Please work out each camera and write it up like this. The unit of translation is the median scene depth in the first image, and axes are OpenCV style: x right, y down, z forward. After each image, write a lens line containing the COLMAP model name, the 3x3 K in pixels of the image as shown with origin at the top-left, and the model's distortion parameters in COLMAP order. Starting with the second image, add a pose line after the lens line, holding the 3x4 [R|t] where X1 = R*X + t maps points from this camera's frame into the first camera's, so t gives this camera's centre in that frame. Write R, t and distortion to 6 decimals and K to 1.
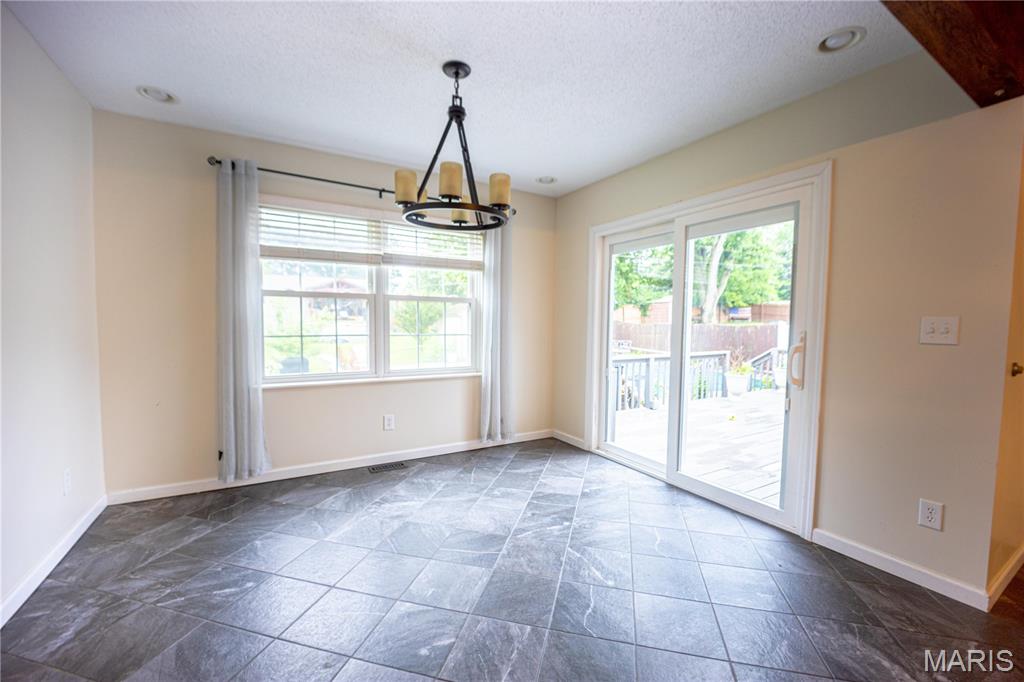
lens RADIAL K [[421.7, 0, 516.4], [0, 421.7, 345.6], [0, 0, 1]] dist [-0.019491, -0.000274]
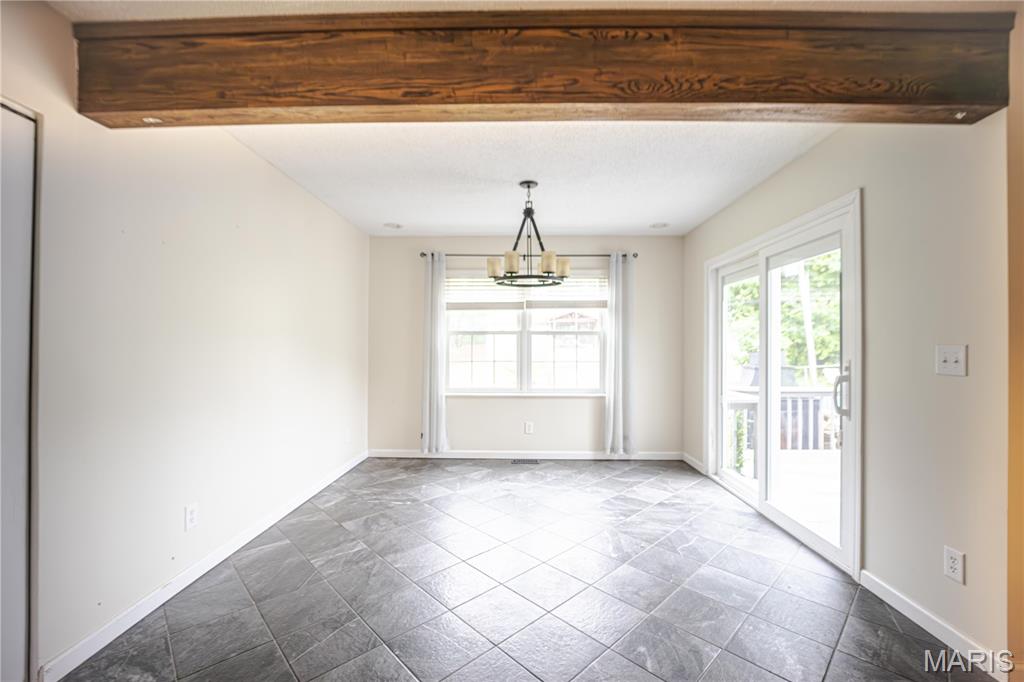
lens RADIAL K [[421.7, 0, 506.7], [0, 421.7, 345.0], [0, 0, 1]] dist [-0.019491, -0.000274]
pose [[0.843752, -0.011488, -0.536610, 0.415222], [-0.023543, 0.998016, -0.058385, 0.003716], [0.536216, 0.061896, 0.841808, -0.192115]]
